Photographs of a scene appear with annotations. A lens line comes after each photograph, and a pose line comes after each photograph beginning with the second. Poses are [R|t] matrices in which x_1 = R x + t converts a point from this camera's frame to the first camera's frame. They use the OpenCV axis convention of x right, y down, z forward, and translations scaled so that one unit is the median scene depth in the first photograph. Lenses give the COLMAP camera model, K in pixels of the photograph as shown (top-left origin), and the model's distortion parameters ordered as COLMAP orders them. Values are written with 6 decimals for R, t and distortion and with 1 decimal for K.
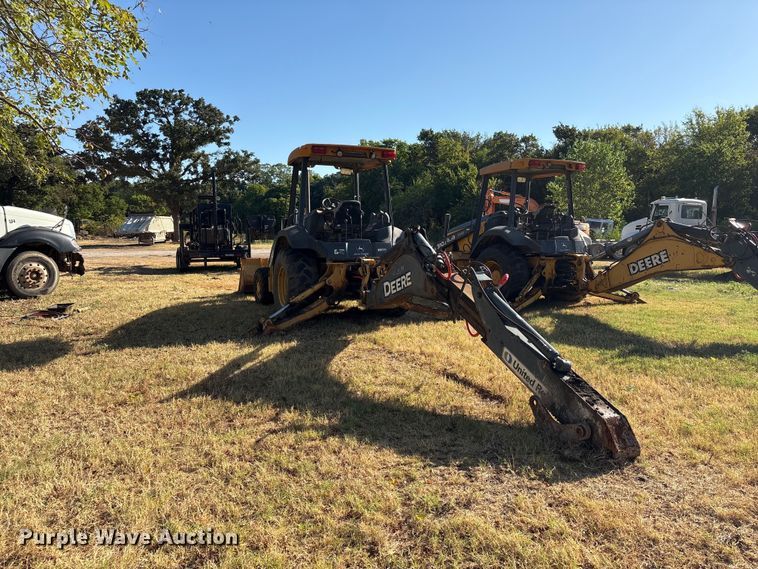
lens RADIAL K [[567.3, 0, 377.7], [0, 567.3, 279.7], [0, 0, 1]] dist [0.060234, -0.067541]
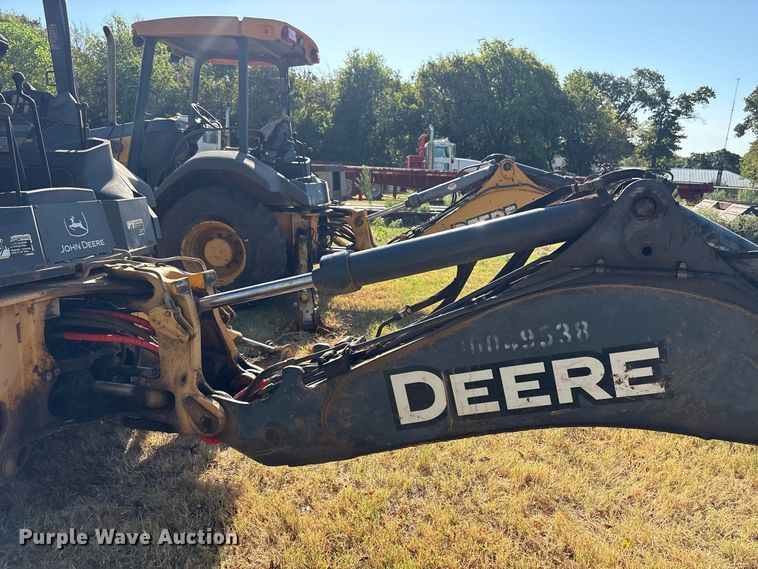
lens RADIAL K [[567.3, 0, 381.6], [0, 567.3, 282.0], [0, 0, 1]] dist [0.060234, -0.067541]
pose [[0.544955, -0.139461, 0.826786, -0.031407], [0.018945, 0.987867, 0.154145, -0.011906], [-0.838251, -0.068339, 0.540985, 0.129748]]
